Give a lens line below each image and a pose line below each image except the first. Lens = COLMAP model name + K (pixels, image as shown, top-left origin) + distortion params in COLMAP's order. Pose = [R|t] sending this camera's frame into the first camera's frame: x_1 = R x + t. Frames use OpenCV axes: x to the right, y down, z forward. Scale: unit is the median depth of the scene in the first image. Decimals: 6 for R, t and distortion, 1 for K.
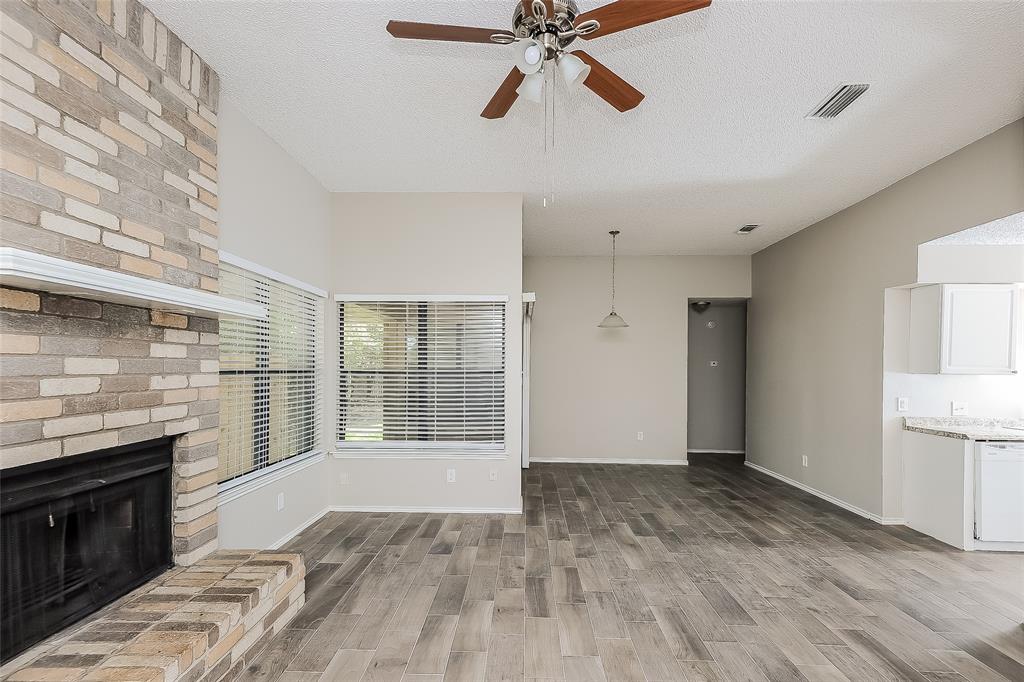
lens RADIAL K [[480.4, 0, 509.5], [0, 480.4, 367.1], [0, 0, 1]] dist [0.034470, -0.000351]
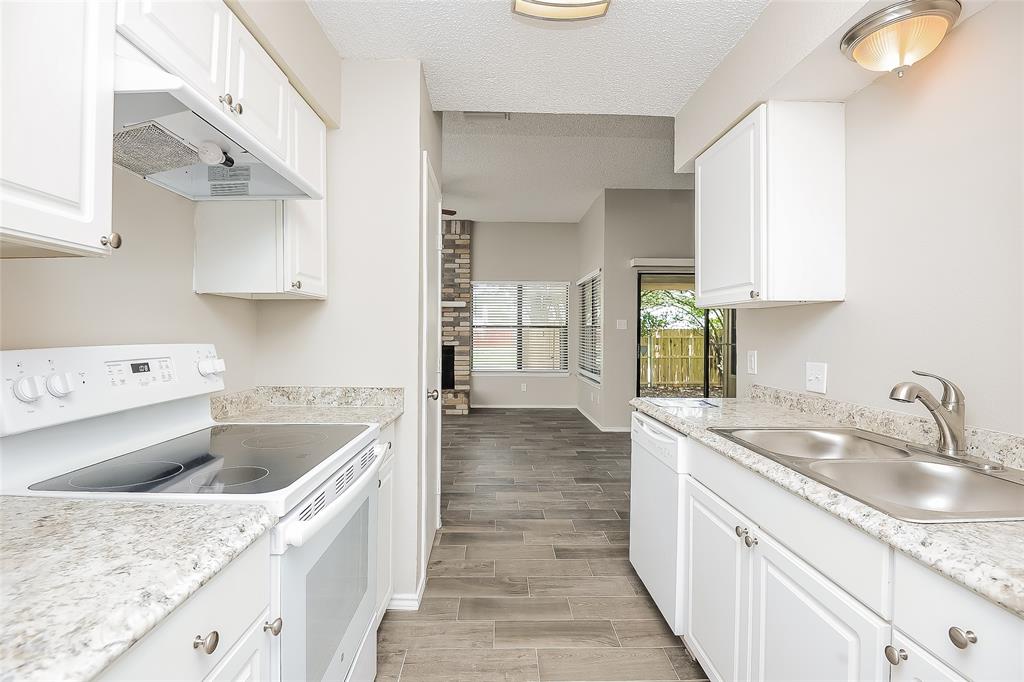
lens RADIAL K [[465.4, 0, 512.0], [0, 465.4, 341.0], [0, 0, 1]] dist [-0.001337, -0.000584]
pose [[0.063589, 0.009299, -0.997933, 1.941546], [-0.000564, 0.999957, 0.009282, 0.066148], [0.997976, -0.000027, 0.063591, 1.001930]]
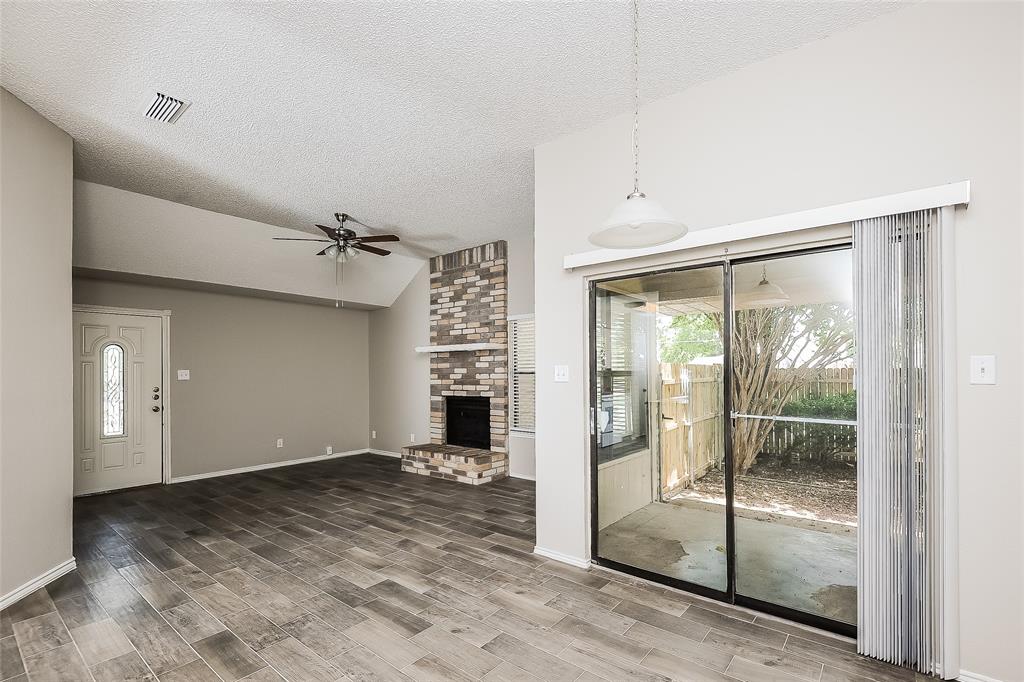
lens RADIAL K [[469.2, 0, 516.5], [0, 469.2, 366.2], [0, 0, 1]] dist [0.001307, -0.000170]
pose [[-0.599870, -0.008953, -0.800047, 1.005381], [0.005551, 0.999867, -0.015352, 0.012445], [0.800078, -0.013651, -0.599741, 2.174365]]
